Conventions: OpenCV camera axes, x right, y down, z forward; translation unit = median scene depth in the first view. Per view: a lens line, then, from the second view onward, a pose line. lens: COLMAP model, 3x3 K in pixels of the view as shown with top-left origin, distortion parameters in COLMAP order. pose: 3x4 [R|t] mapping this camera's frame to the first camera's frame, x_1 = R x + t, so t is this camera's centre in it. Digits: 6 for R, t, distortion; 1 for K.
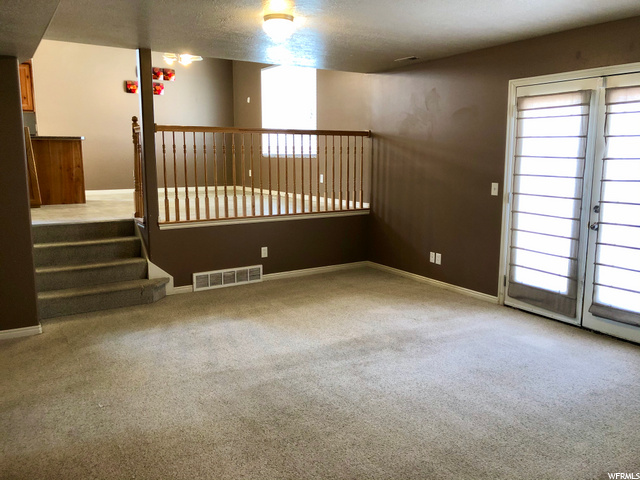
lens RADIAL K [[532.2, 0, 320.3], [0, 532.2, 239.4], [0, 0, 1]] dist [0.012684, 0.014909]
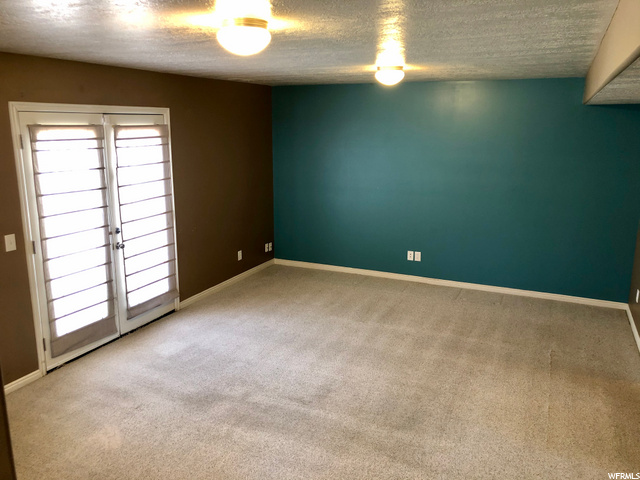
lens RADIAL K [[532.2, 0, 319.6], [0, 532.2, 239.6], [0, 0, 1]] dist [0.012684, 0.014909]
pose [[-0.561976, -0.190941, 0.804813, -0.603761], [0.119225, 0.944132, 0.307245, -0.319184], [-0.818516, 0.268618, -0.507815, 1.171441]]
